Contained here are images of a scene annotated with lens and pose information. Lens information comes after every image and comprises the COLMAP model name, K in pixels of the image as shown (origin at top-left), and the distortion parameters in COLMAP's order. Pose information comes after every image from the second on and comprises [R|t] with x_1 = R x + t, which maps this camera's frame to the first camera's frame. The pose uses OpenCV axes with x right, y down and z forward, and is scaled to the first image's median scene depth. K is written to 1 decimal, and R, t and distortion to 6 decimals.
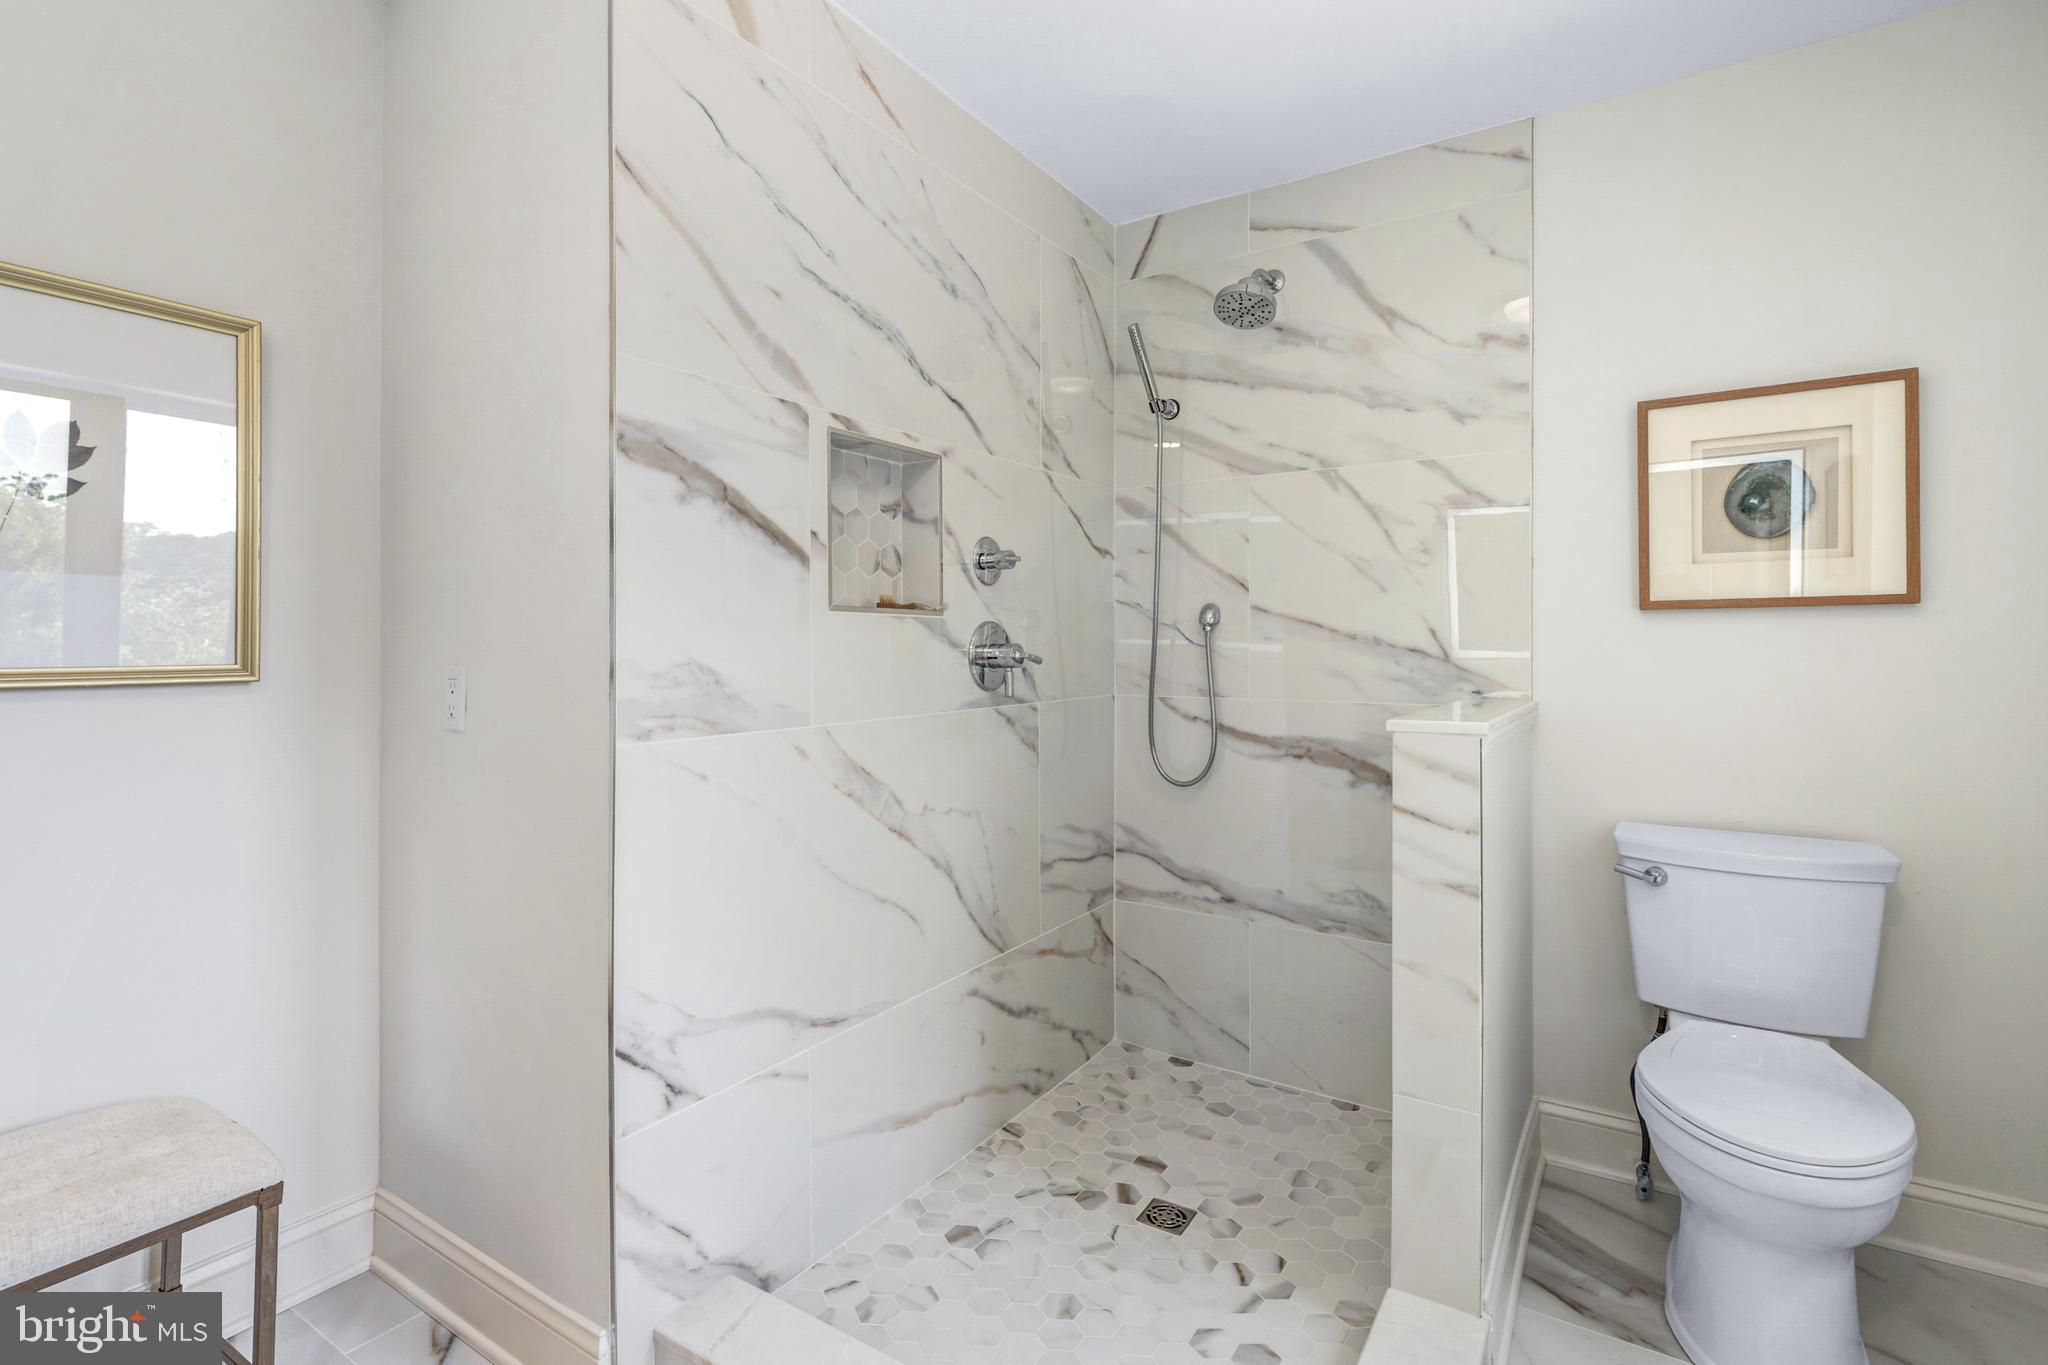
lens RADIAL K [[974.8, 0, 1019.8], [0, 974.8, 647.3], [0, 0, 1]] dist [0.003669, 0.000390]
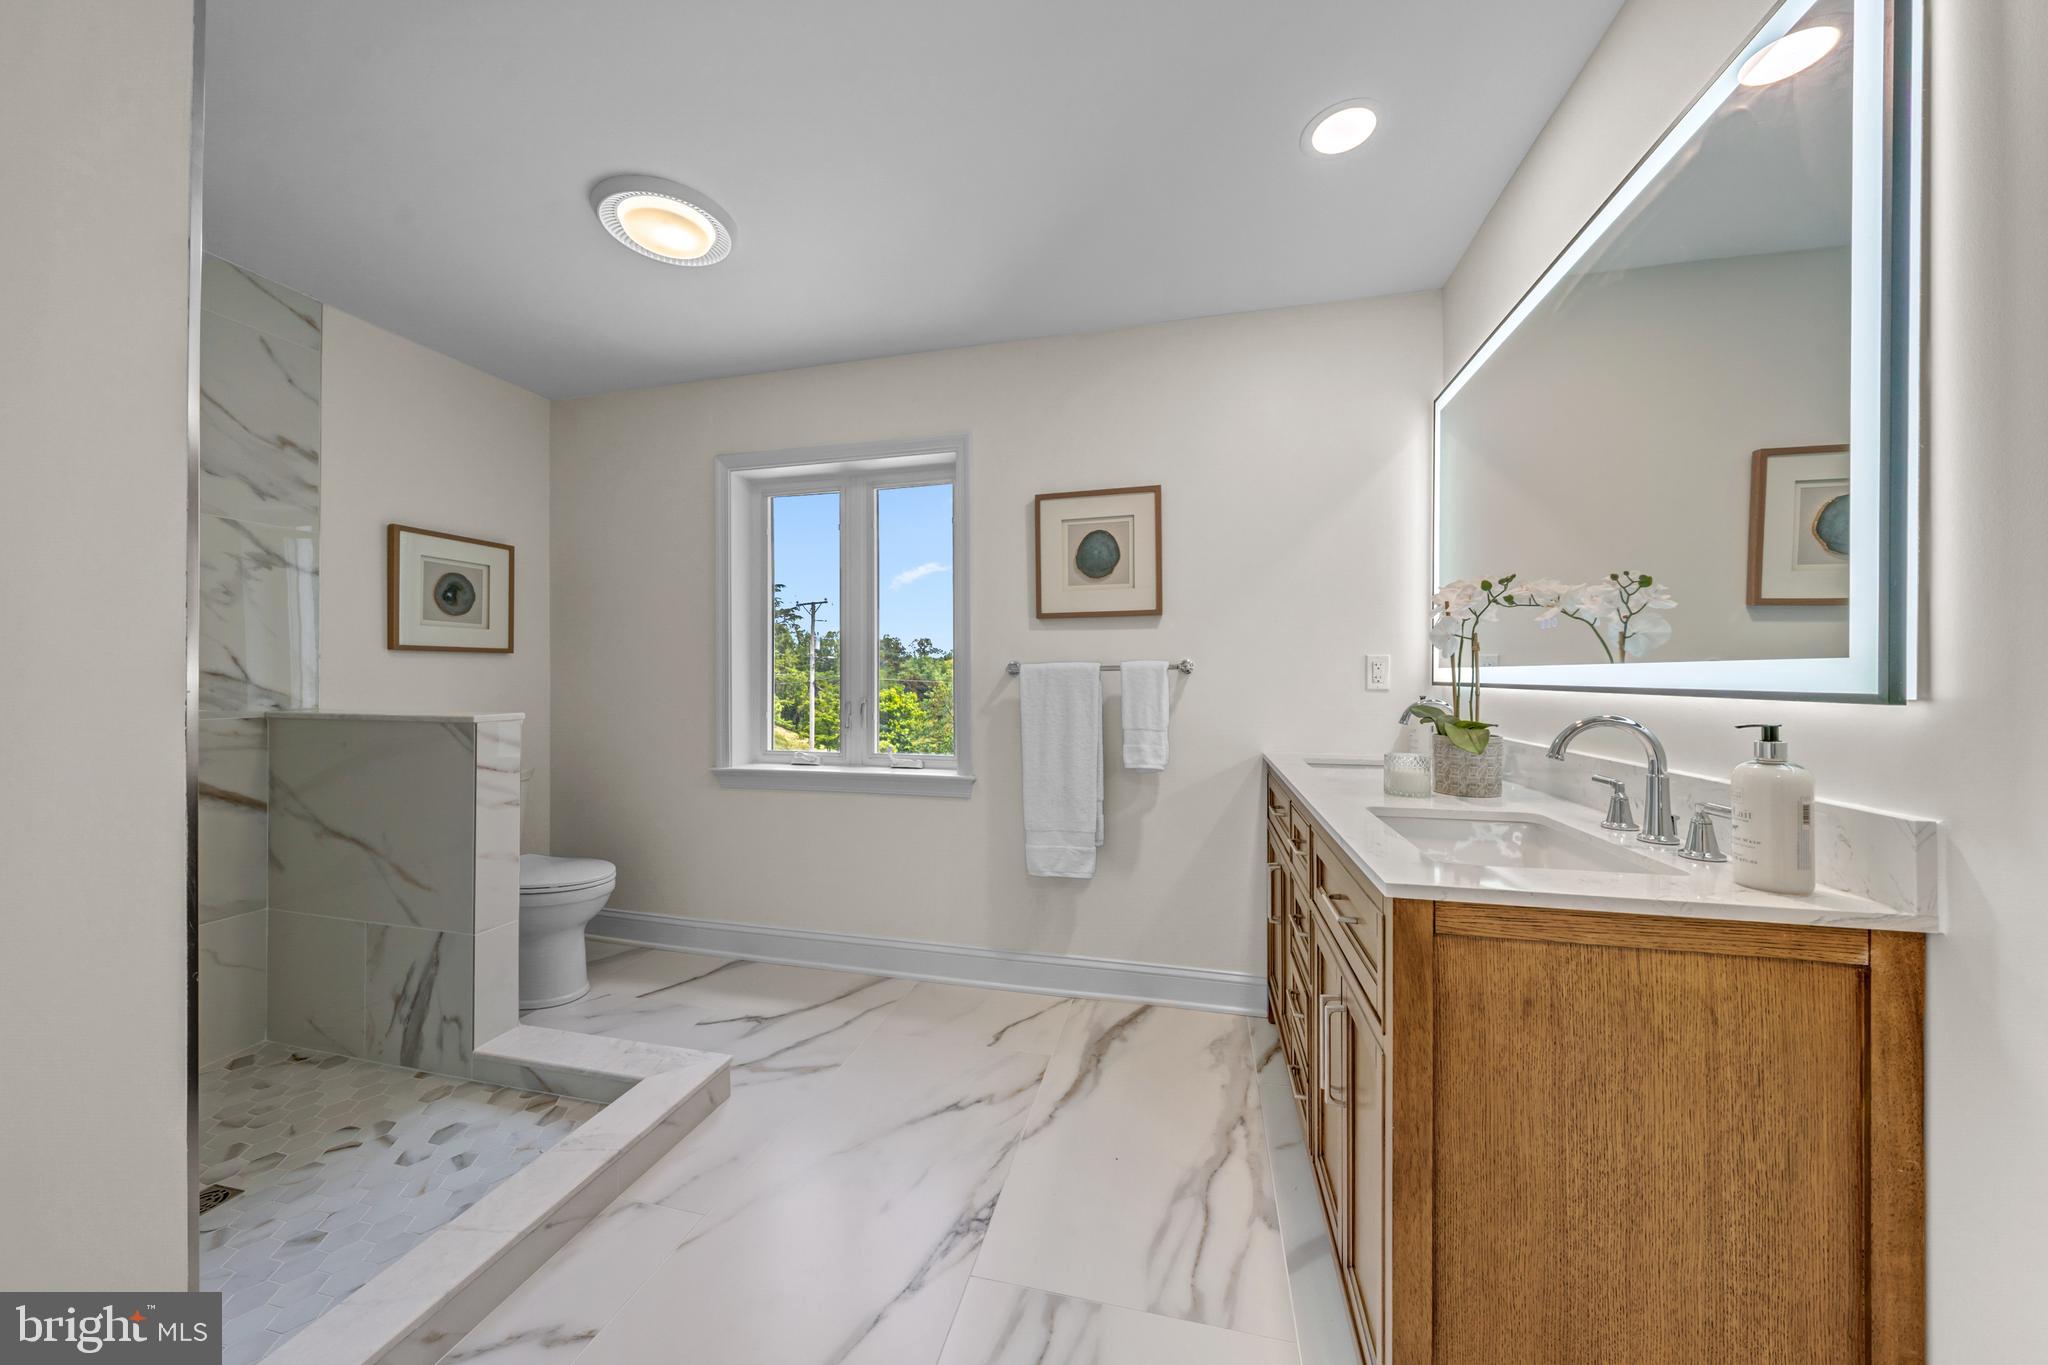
lens RADIAL K [[703.9, 0, 1024.0], [0, 703.9, 682.5], [0, 0, 1]] dist [0.000249, -0.000030]
pose [[-0.337735, -0.008962, 0.941199, -0.801052], [-0.004843, 0.999958, 0.007784, 0.002002], [-0.941229, -0.001929, -0.337764, 0.377530]]
